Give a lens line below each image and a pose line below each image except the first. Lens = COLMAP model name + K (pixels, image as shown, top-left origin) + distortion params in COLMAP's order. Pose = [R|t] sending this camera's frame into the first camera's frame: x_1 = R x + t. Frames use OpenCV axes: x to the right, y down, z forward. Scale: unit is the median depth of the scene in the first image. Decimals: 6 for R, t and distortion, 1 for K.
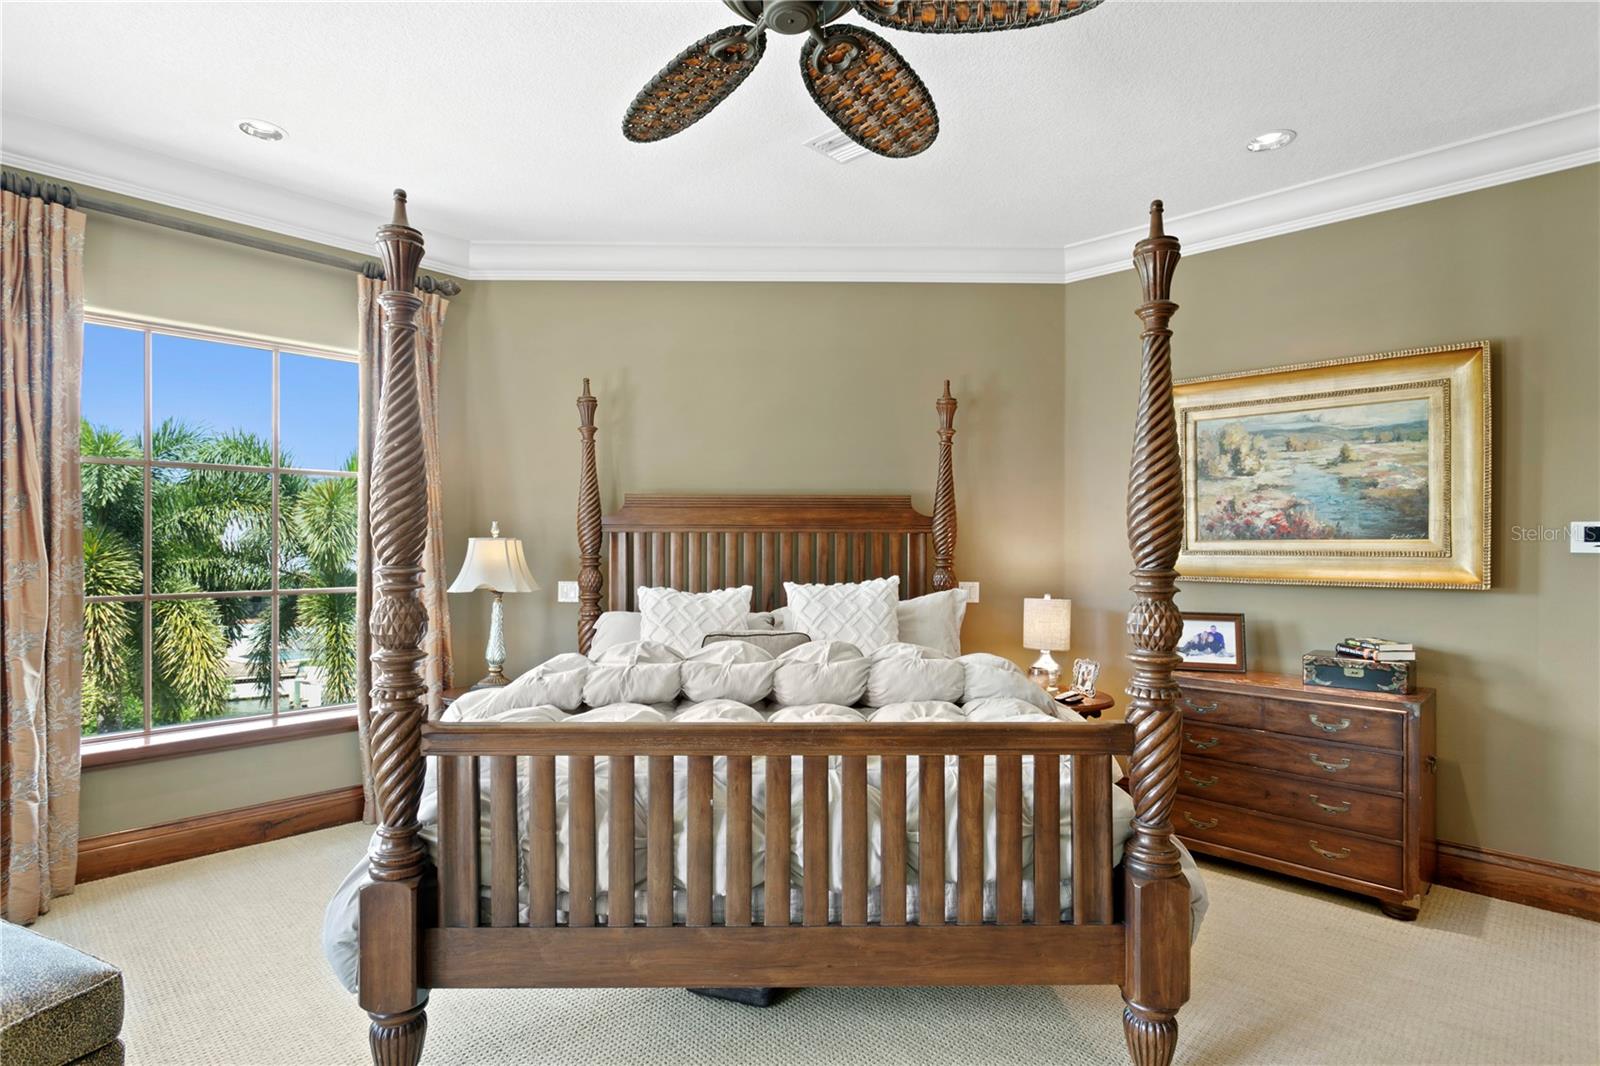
lens RADIAL K [[823.3, 0, 799.8], [0, 823.3, 536.2], [0, 0, 1]] dist [-0.003470, 0.003630]
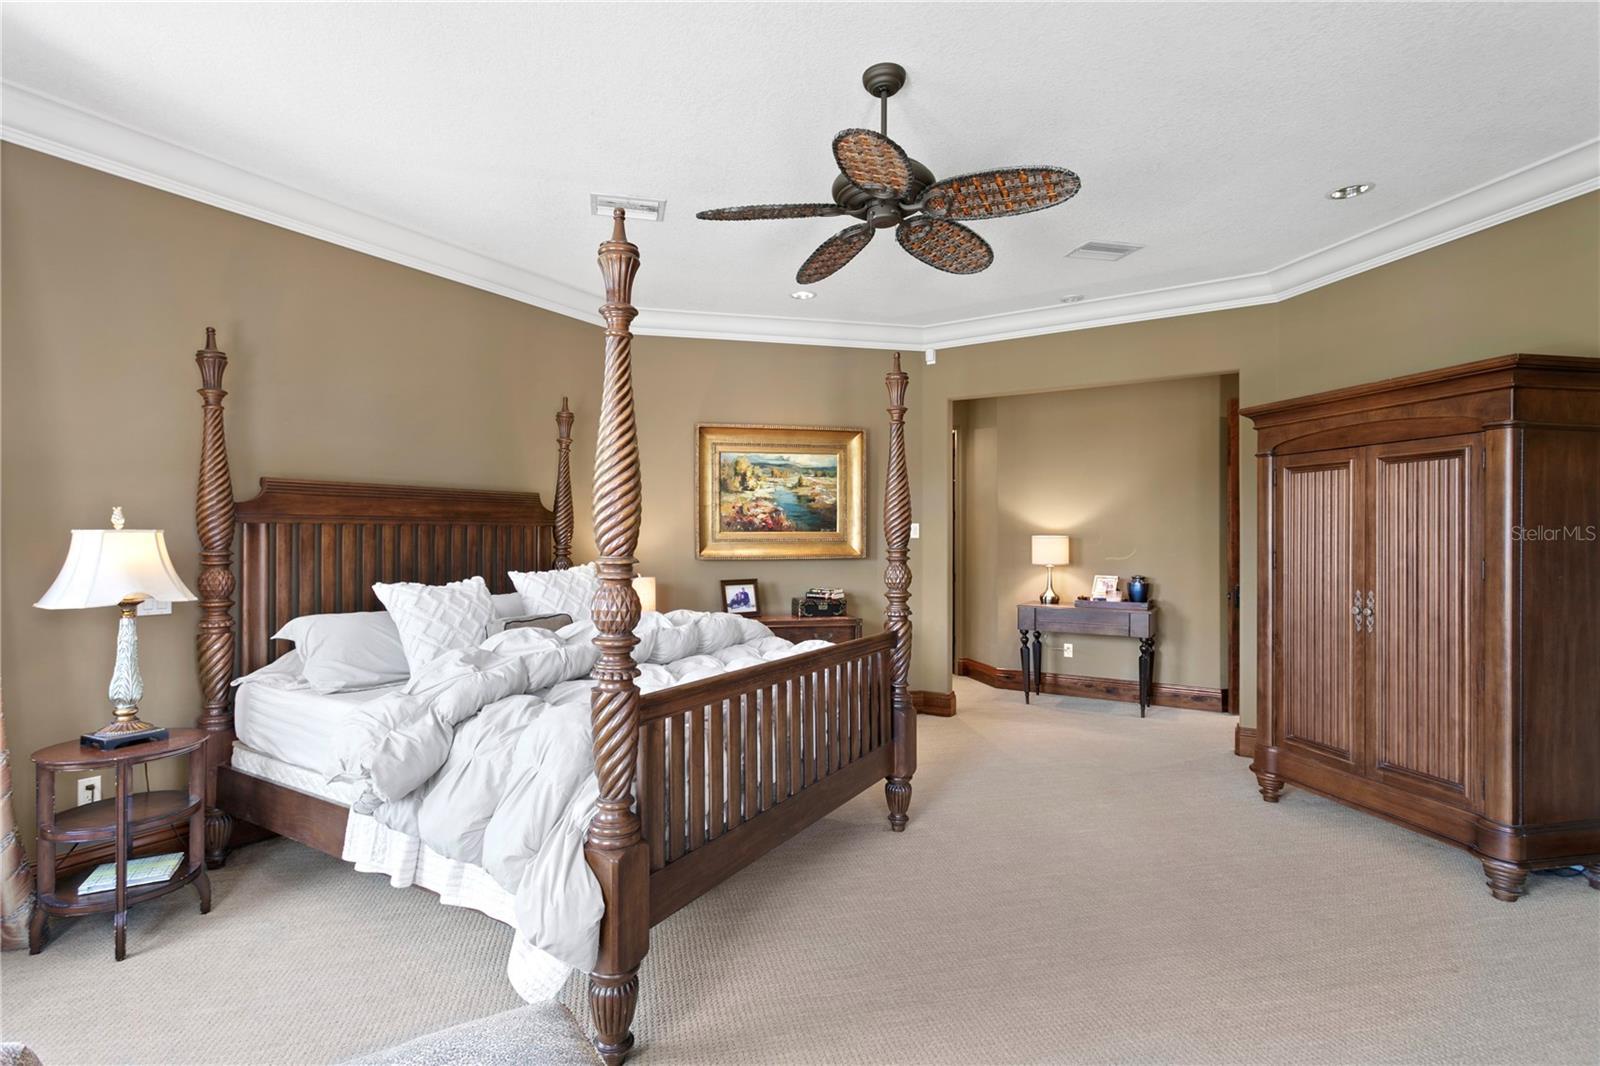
lens RADIAL K [[774.1, 0, 795.4], [0, 774.1, 532.2], [0, 0, 1]] dist [0.006673, -0.001452]
pose [[0.538707, -0.000484, 0.842493, -0.658768], [-0.004132, 0.999986, 0.003217, -0.000271], [-0.842483, -0.005215, 0.538697, 0.138075]]
